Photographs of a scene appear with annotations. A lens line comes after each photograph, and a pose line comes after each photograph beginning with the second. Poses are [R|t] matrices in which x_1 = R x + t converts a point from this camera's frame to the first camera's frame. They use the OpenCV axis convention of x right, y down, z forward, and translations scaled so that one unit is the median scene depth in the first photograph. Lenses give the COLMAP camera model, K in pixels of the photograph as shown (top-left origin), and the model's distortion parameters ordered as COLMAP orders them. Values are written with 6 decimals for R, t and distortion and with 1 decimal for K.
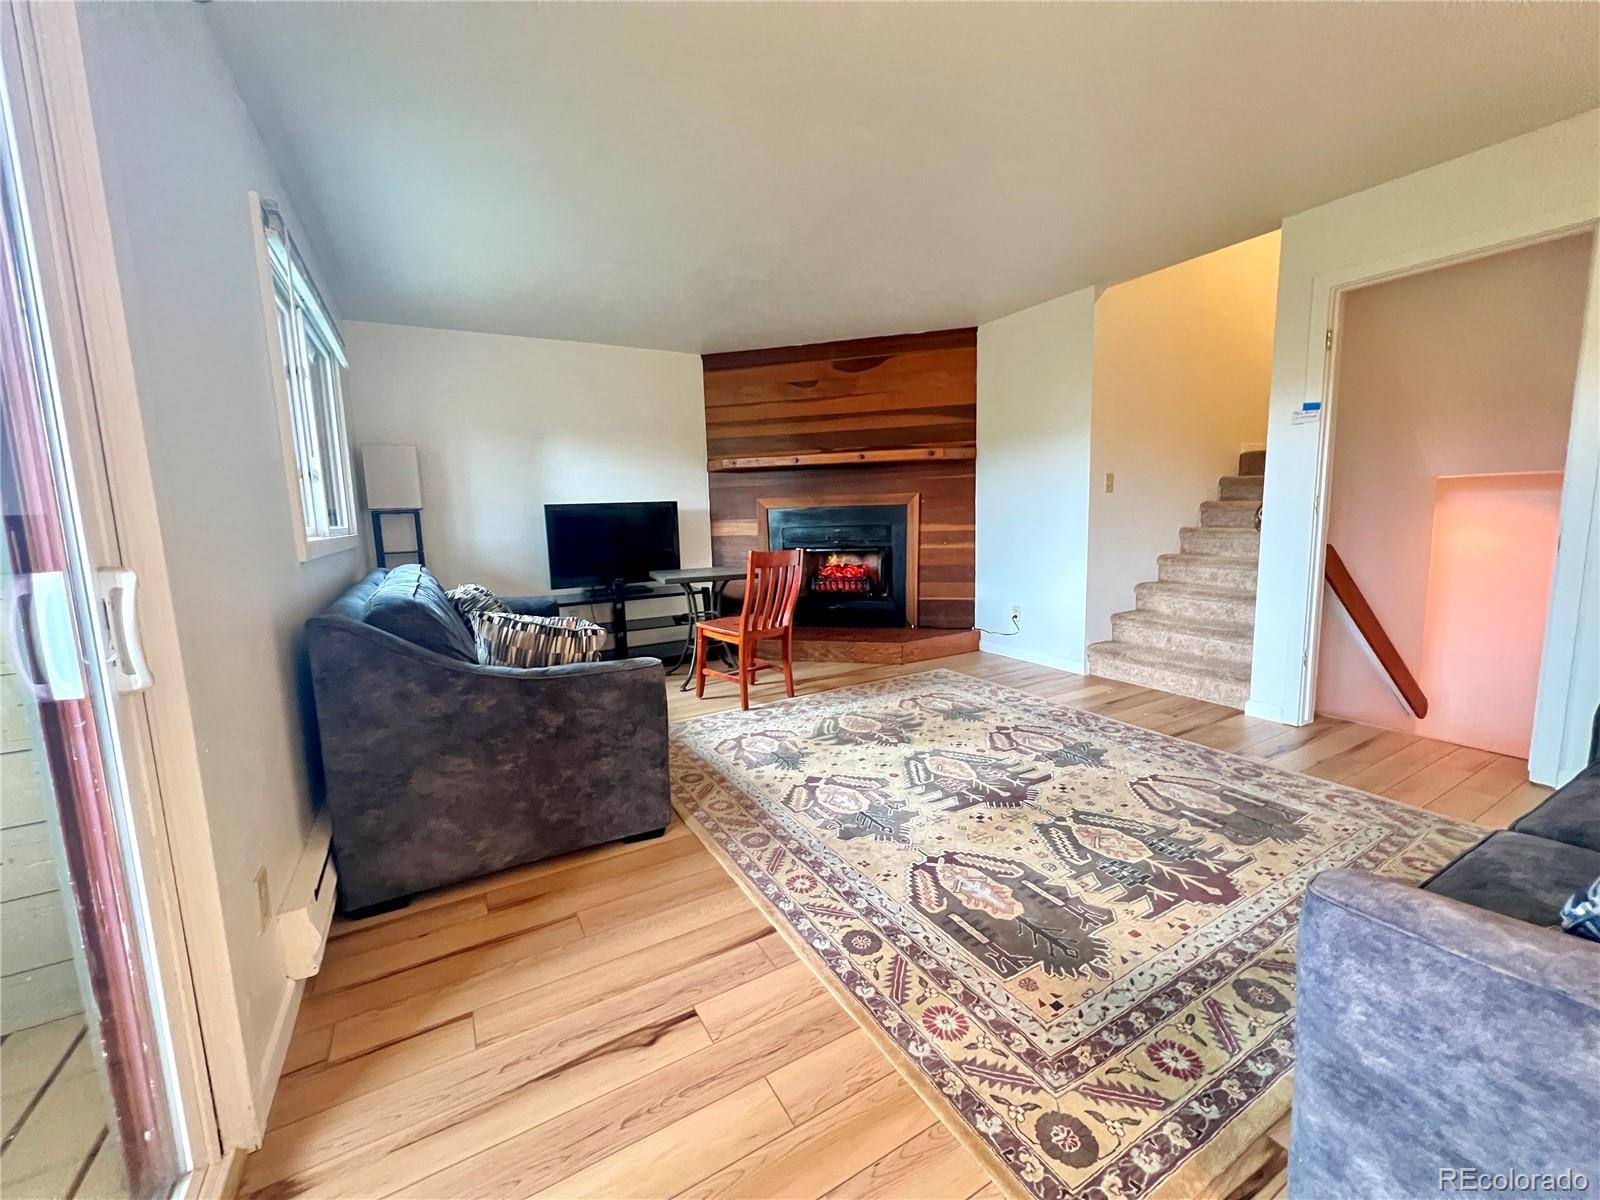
lens RADIAL K [[639.5, 0, 803.3], [0, 639.5, 598.0], [0, 0, 1]] dist [-0.002067, 0.000270]
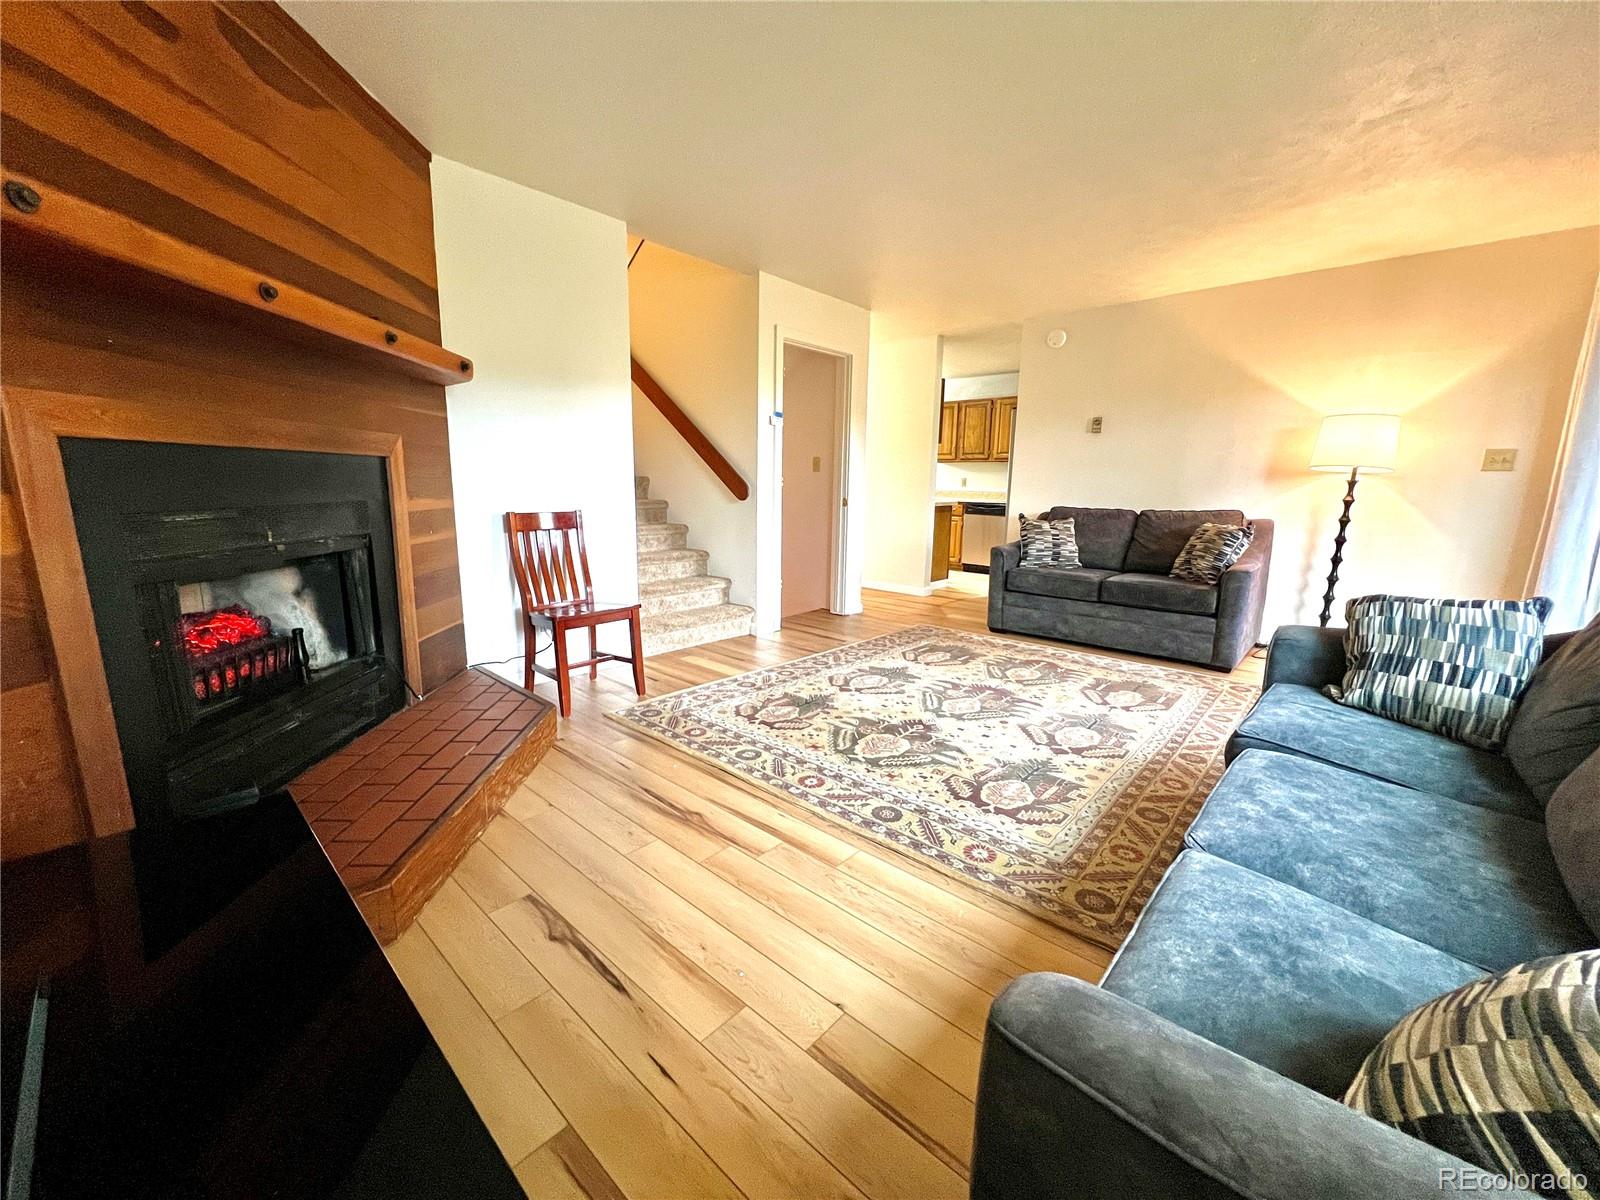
lens RADIAL K [[639.5, 0, 793.1], [0, 639.5, 598.4], [0, 0, 1]] dist [-0.002067, 0.000270]
pose [[-0.300150, -0.149465, 0.942109, -0.484102], [0.122225, 0.973480, 0.193383, -0.119138], [-0.946029, 0.173194, -0.273922, 1.039662]]
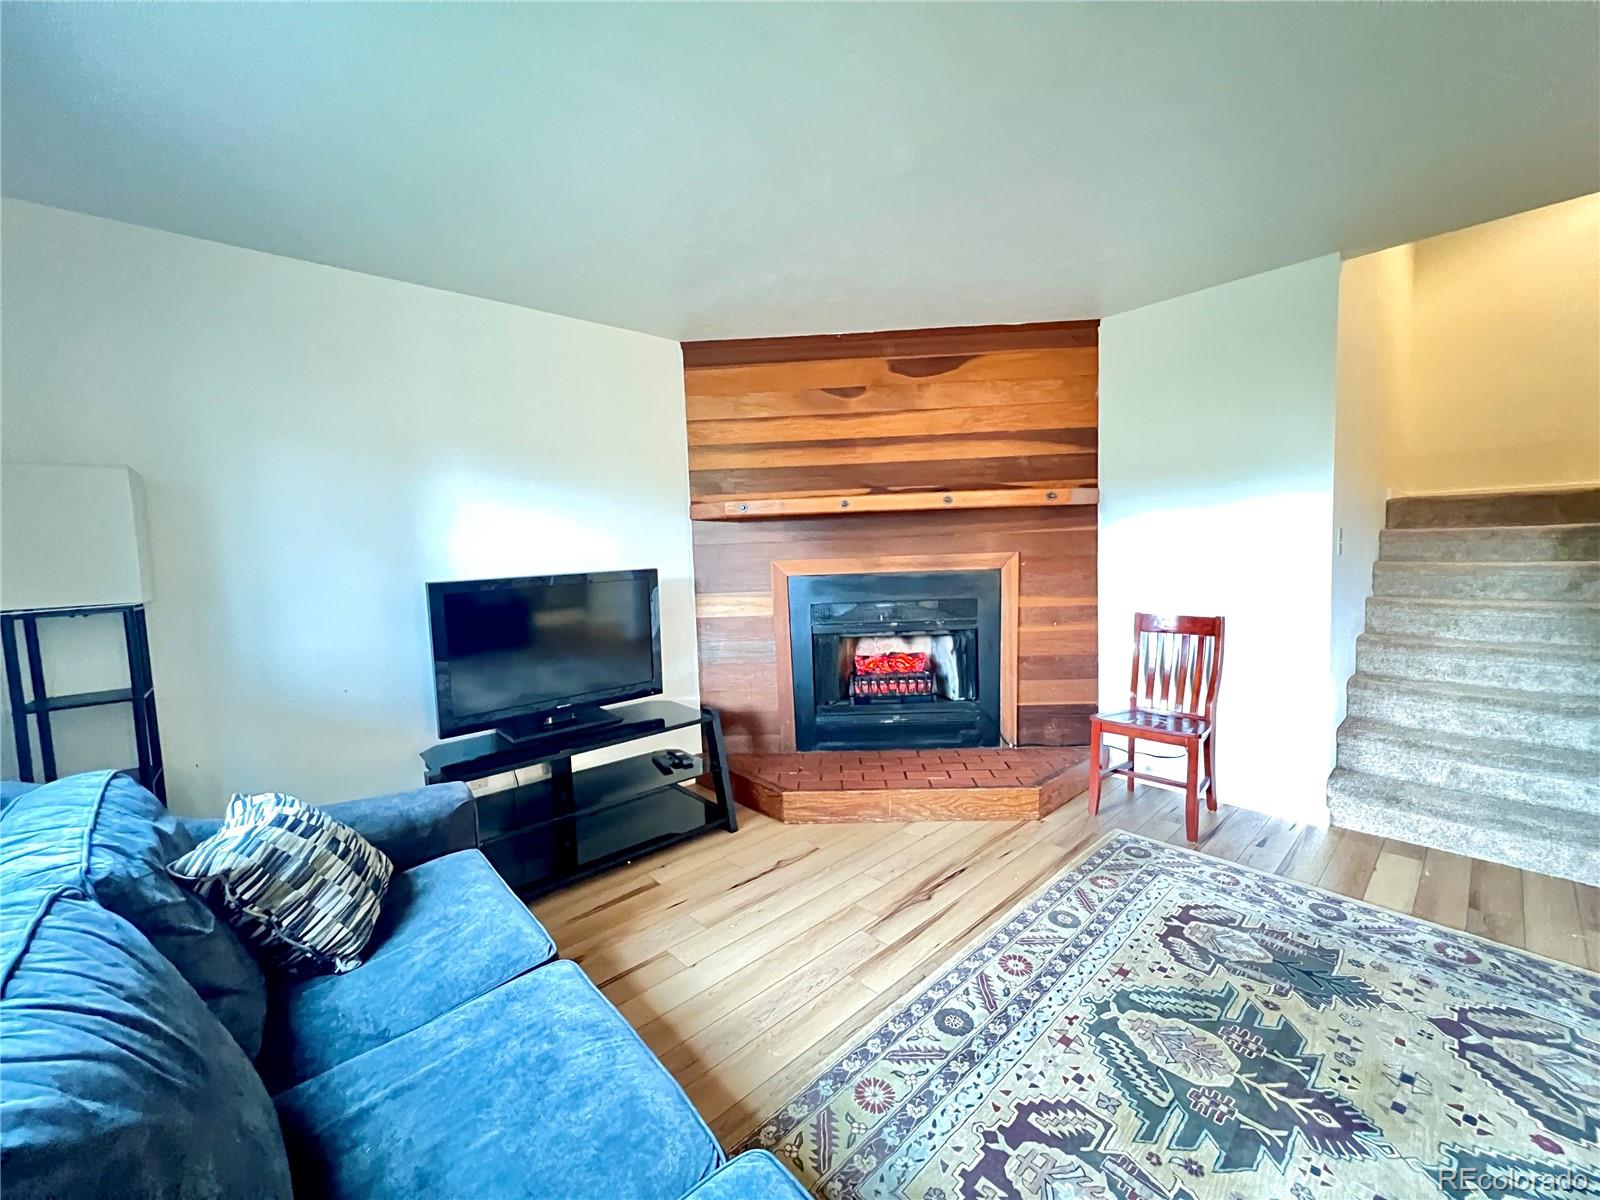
lens RADIAL K [[639.5, 0, 802.4], [0, 639.5, 593.7], [0, 0, 1]] dist [-0.002067, 0.000270]
pose [[0.976938, -0.021181, 0.212471, -0.233145], [0.035227, 0.997421, -0.062541, -0.101590], [-0.210598, 0.068584, 0.975164, 0.453867]]
